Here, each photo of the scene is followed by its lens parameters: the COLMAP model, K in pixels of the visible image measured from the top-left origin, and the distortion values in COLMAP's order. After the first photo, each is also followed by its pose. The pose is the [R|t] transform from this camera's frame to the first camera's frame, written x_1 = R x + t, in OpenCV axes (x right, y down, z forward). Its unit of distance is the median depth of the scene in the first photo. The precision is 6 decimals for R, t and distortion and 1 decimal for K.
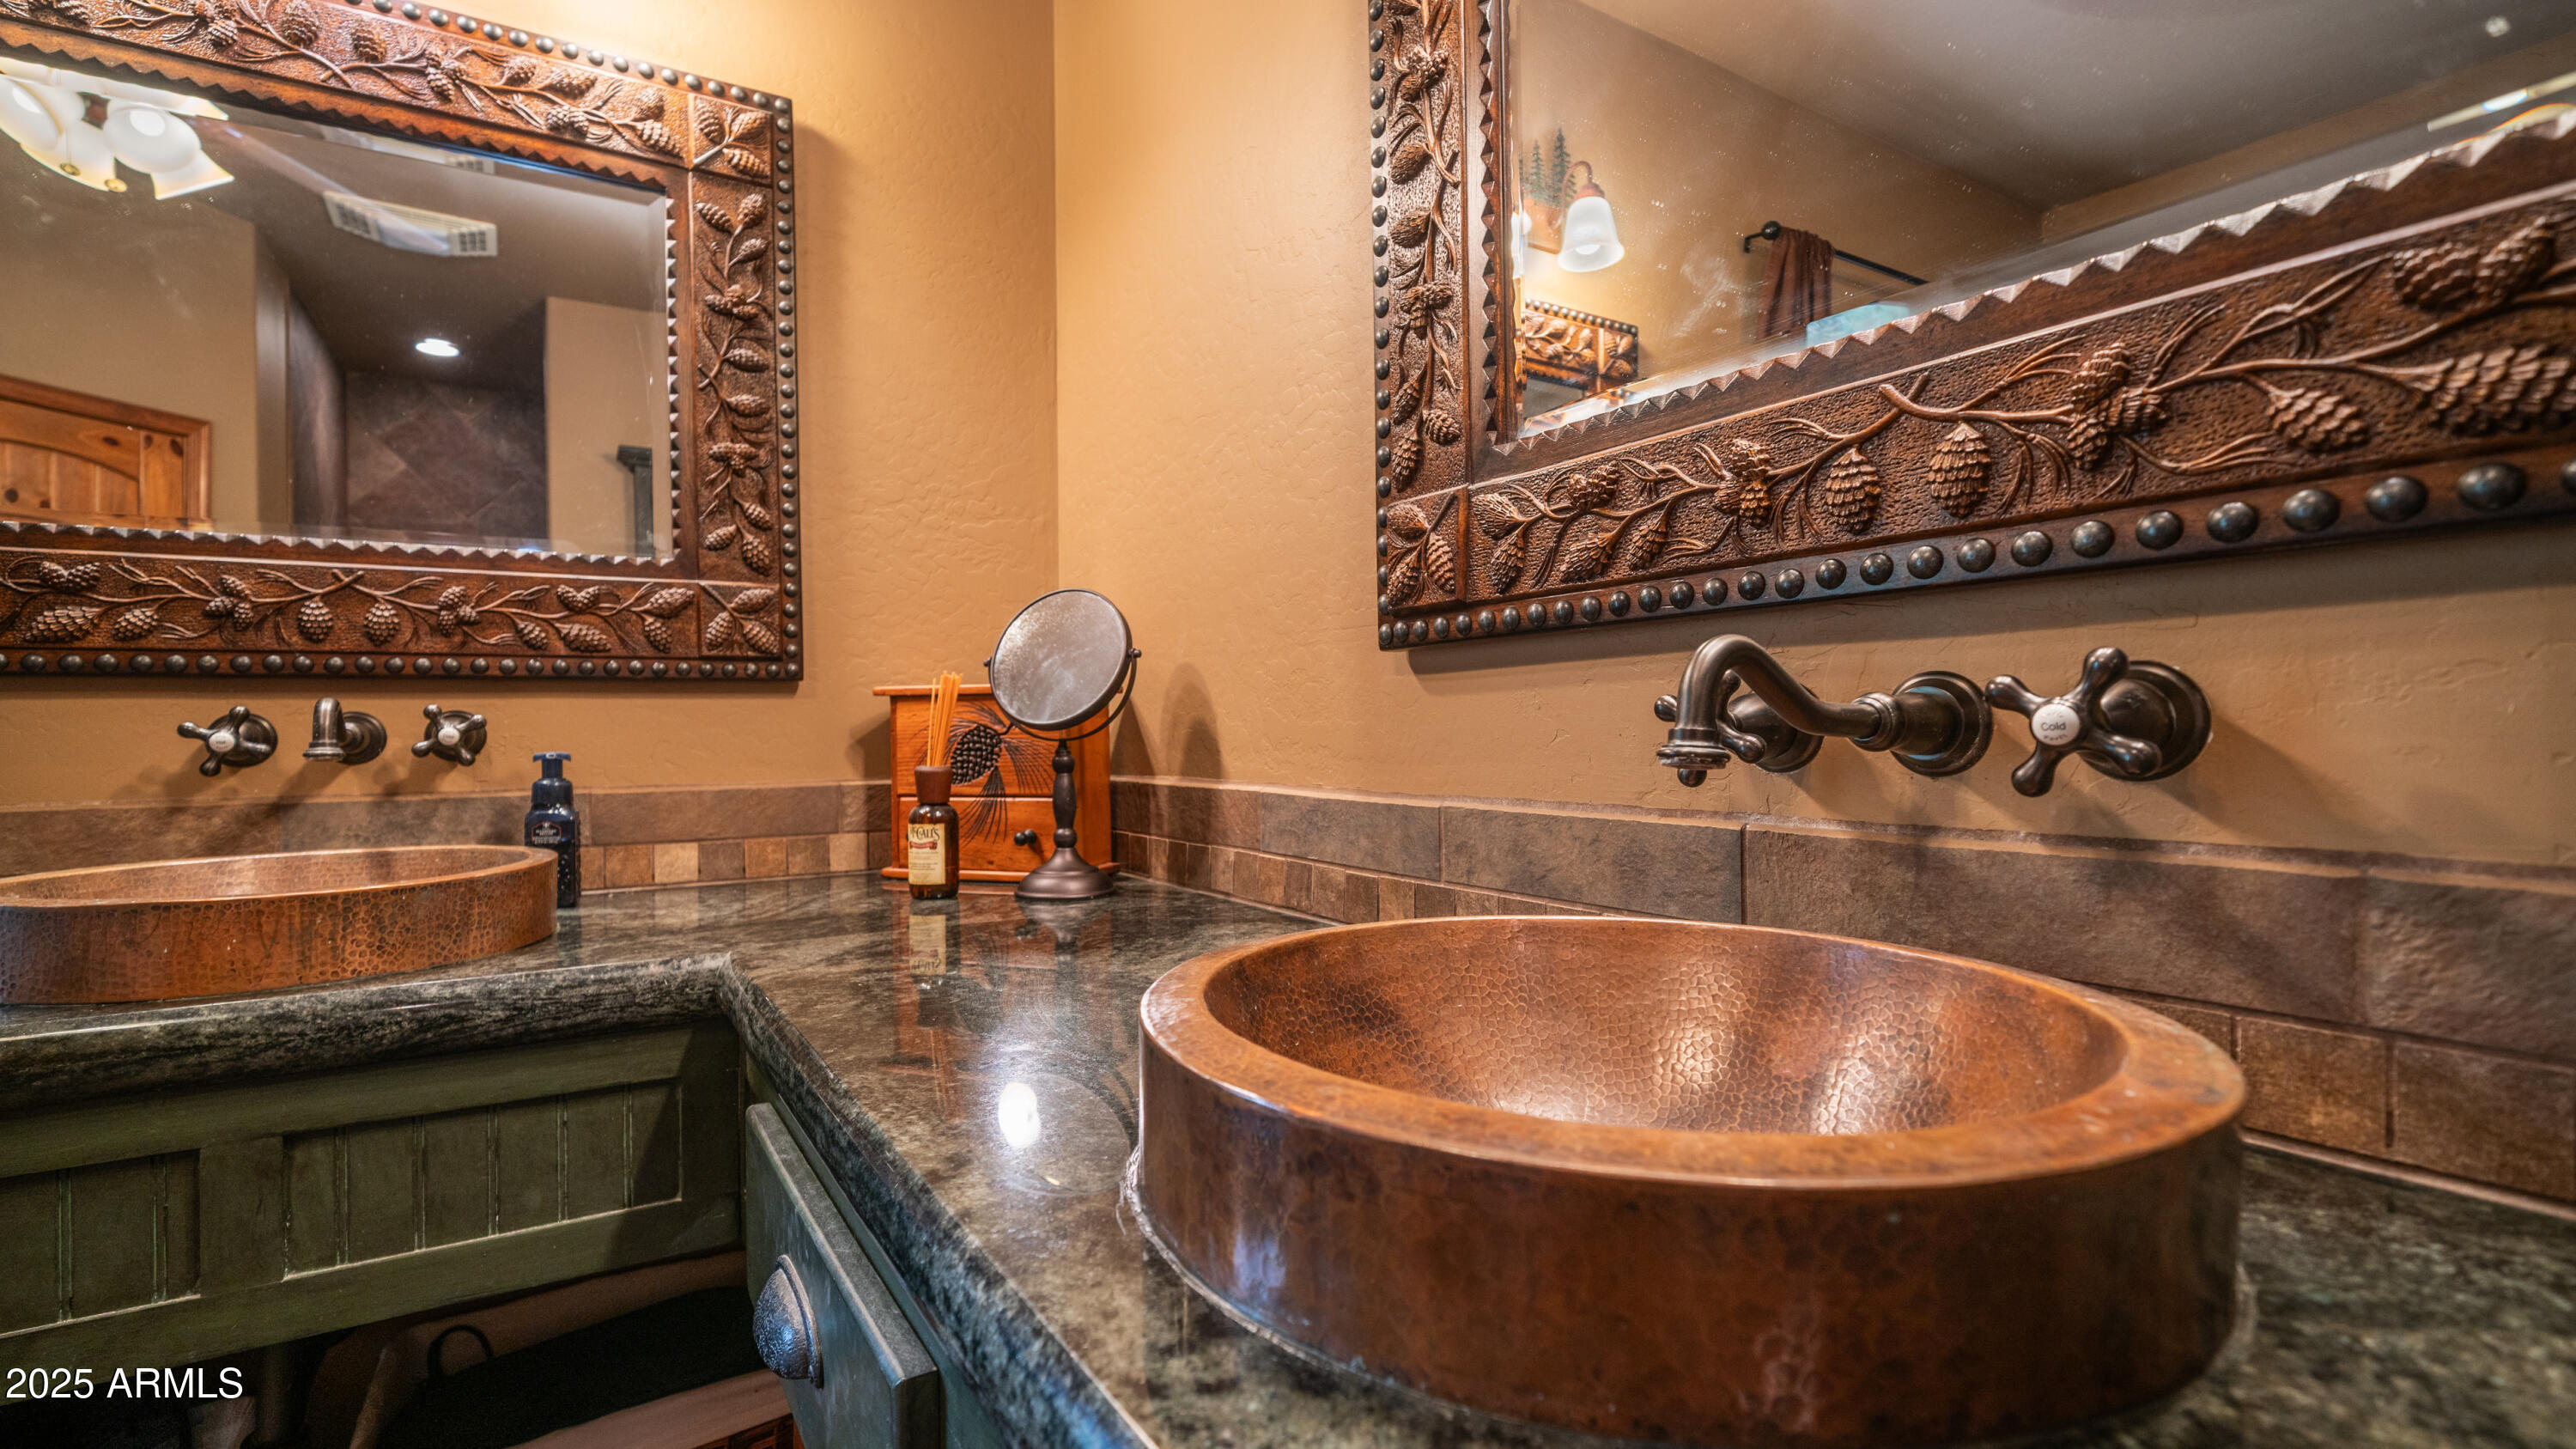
lens RADIAL K [[1155.2, 0, 1266.9], [0, 1155.2, 731.5], [0, 0, 1]] dist [-0.001013, 0.002165]
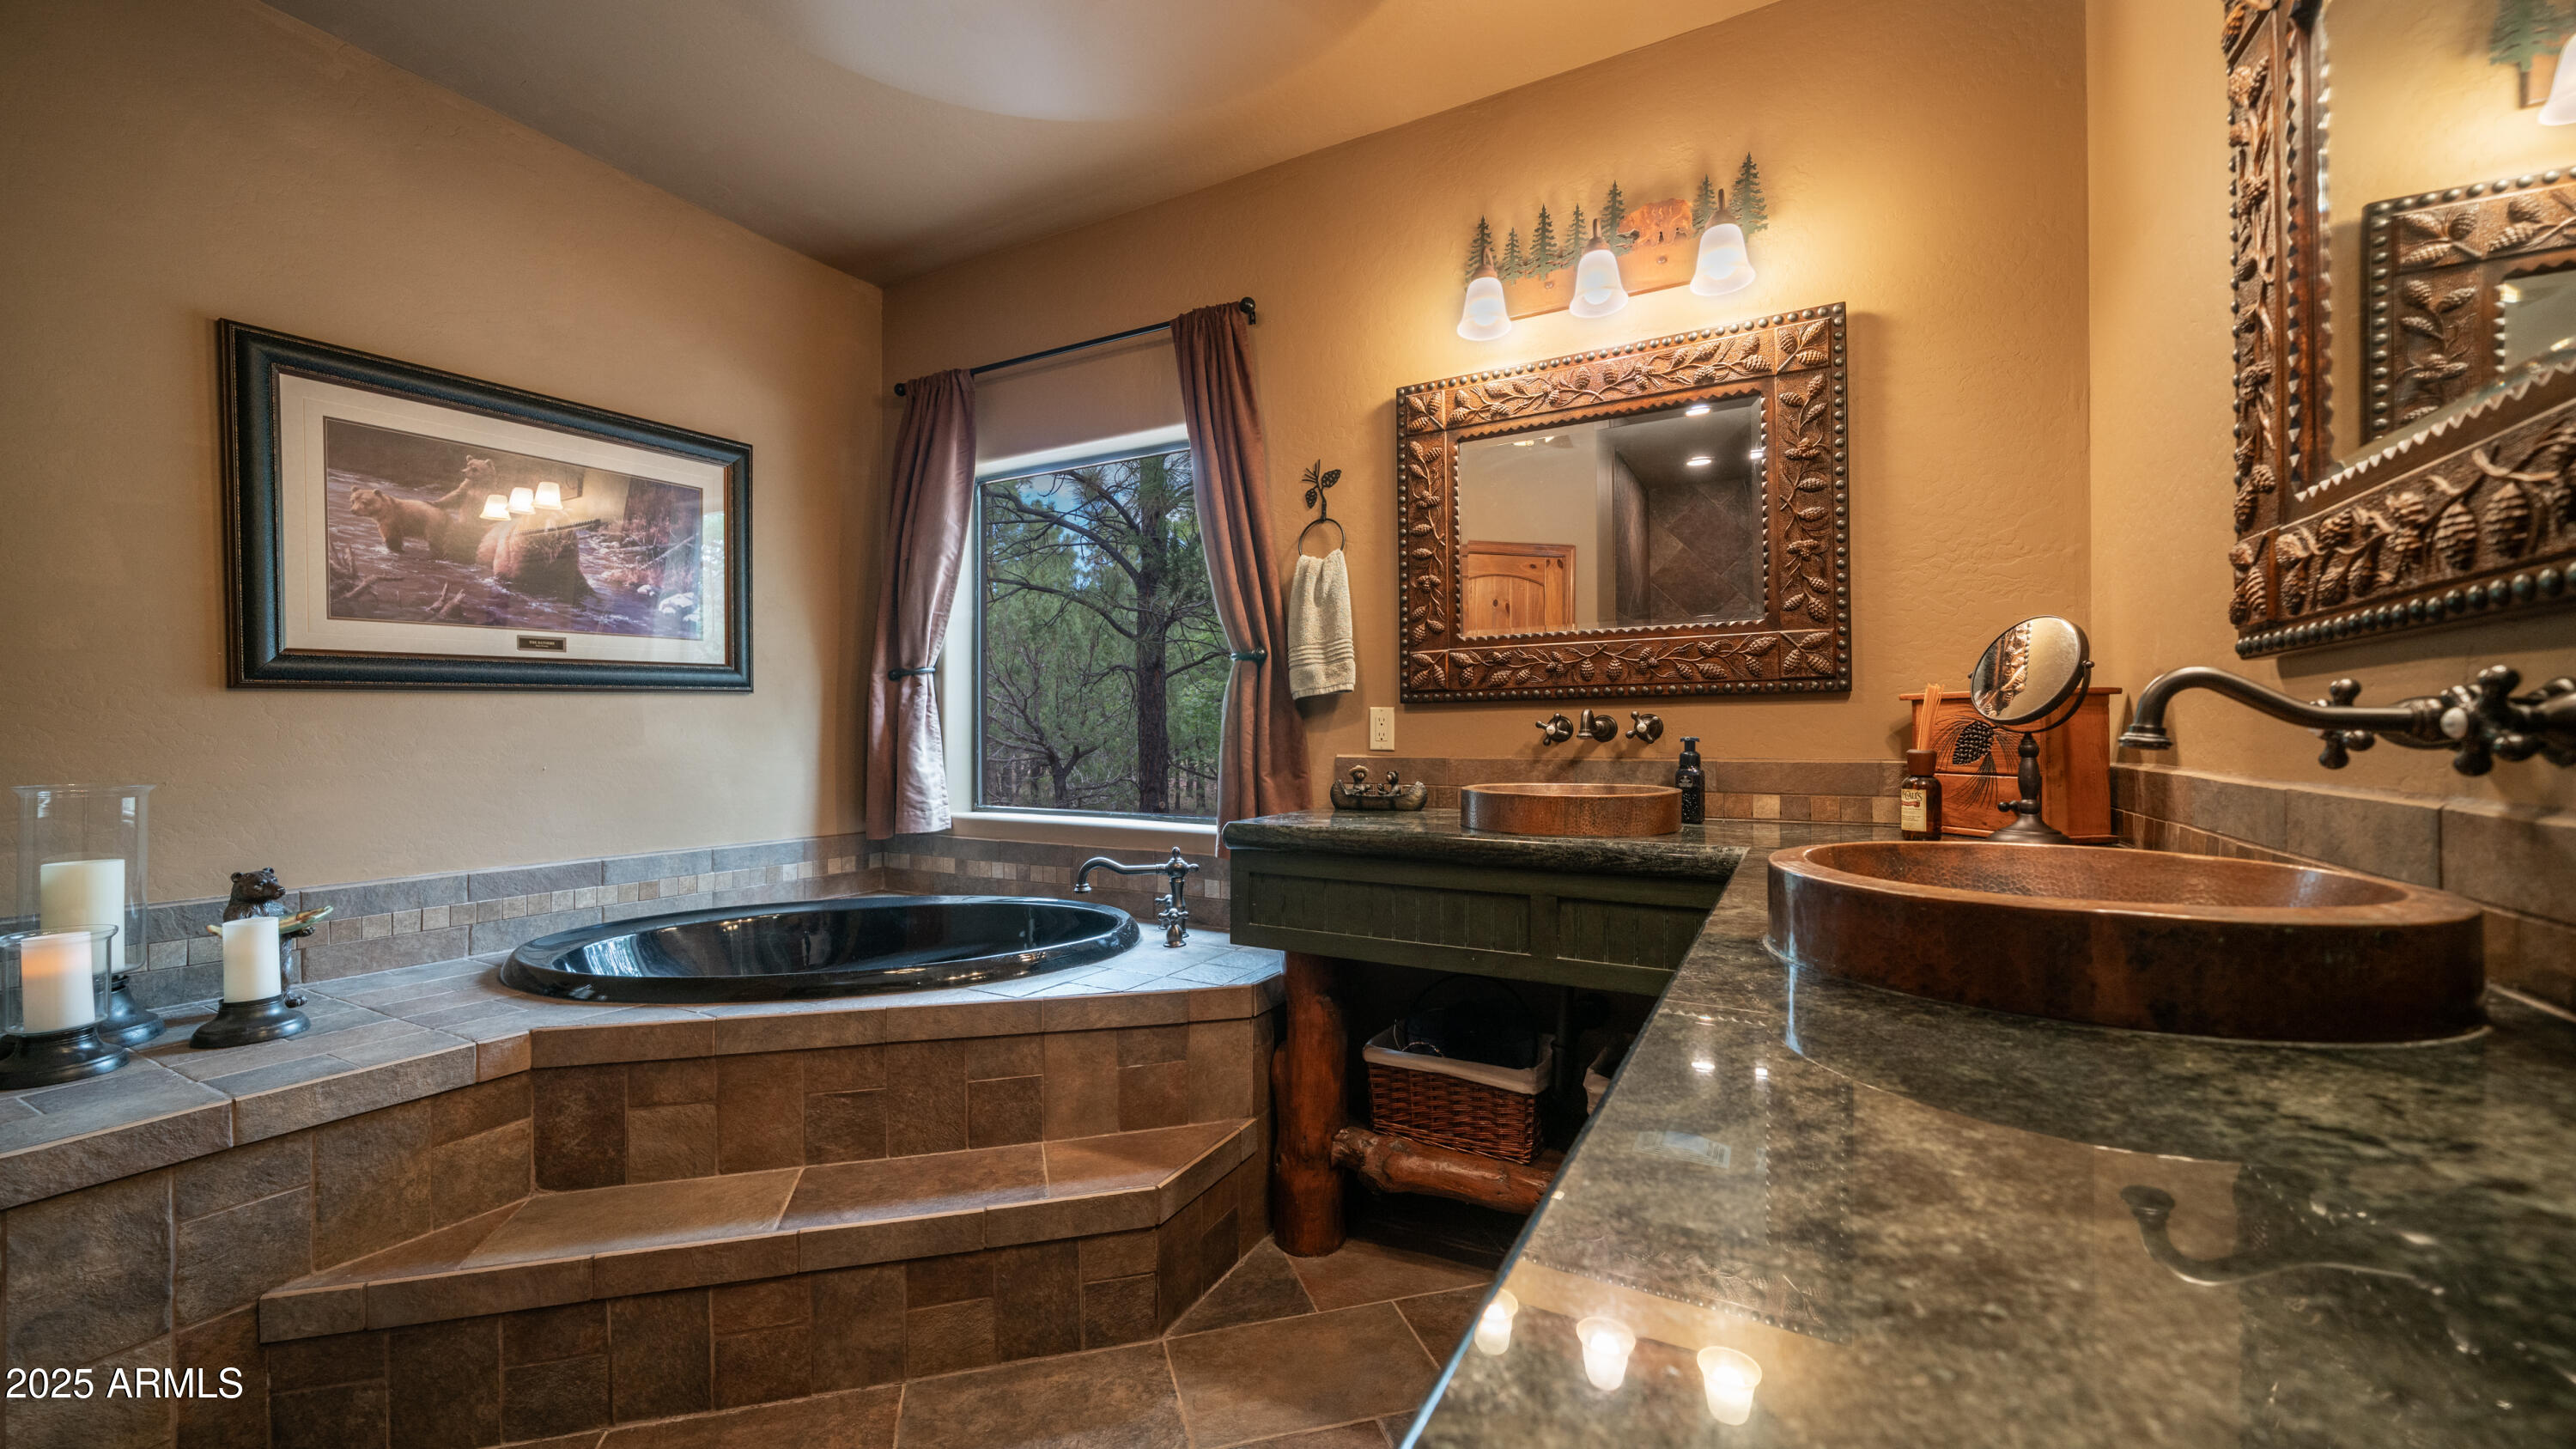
lens RADIAL K [[981.5, 0, 1276.8], [0, 981.5, 729.4], [0, 0, 1]] dist [-0.002189, -0.001038]
pose [[0.494660, 0.005019, -0.869072, 0.363184], [-0.000693, 0.999985, 0.005381, -0.001309], [0.869087, -0.002060, 0.494656, -0.292952]]
